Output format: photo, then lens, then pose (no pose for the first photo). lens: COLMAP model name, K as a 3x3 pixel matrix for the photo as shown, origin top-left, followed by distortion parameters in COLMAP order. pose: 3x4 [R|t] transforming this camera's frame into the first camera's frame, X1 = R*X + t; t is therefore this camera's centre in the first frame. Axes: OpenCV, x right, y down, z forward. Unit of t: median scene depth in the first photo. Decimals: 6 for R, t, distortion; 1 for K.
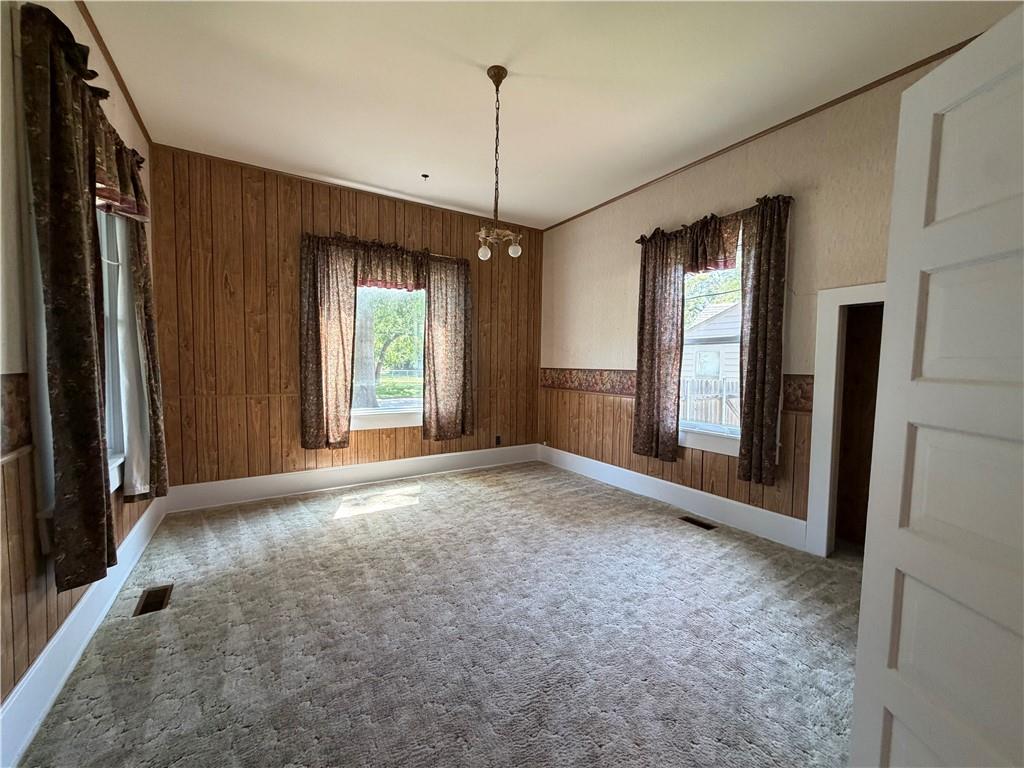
lens RADIAL K [[405.6, 0, 511.4], [0, 405.6, 384.5], [0, 0, 1]] dist [-0.000168, 0.000041]
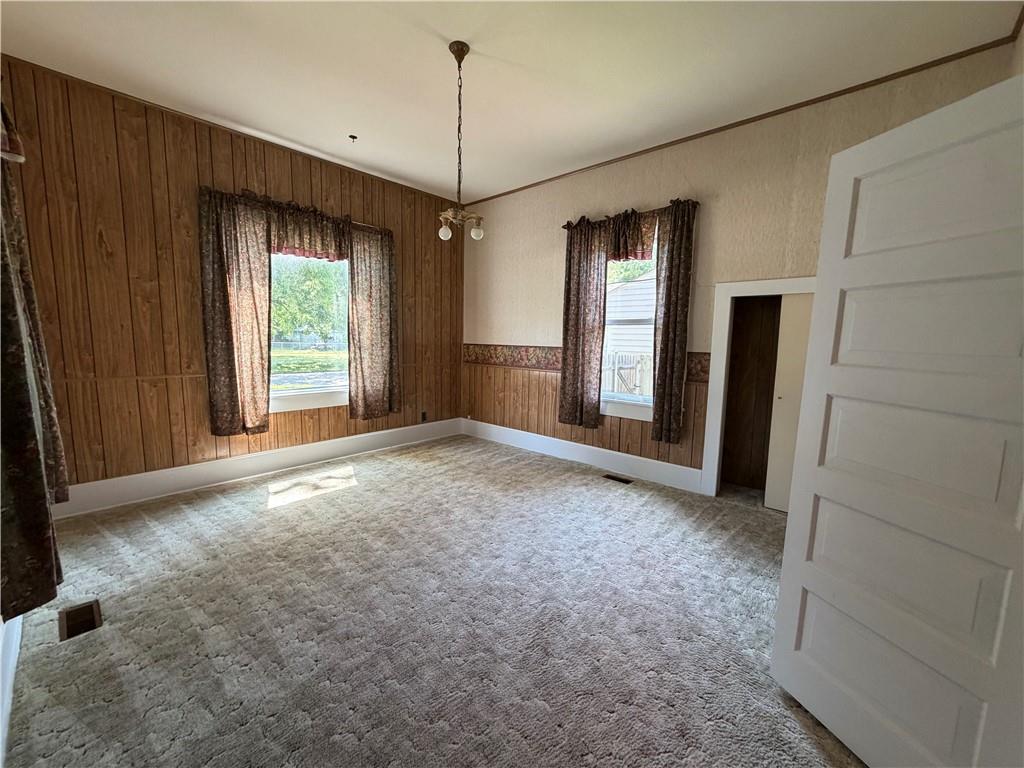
lens RADIAL K [[405.6, 0, 510.7], [0, 405.6, 384.1], [0, 0, 1]] dist [-0.000168, 0.000041]
pose [[0.964305, -0.024241, 0.263684, -0.157102], [0.006389, 0.997641, 0.068351, -0.015415], [-0.264719, -0.064226, 0.962185, -0.029143]]
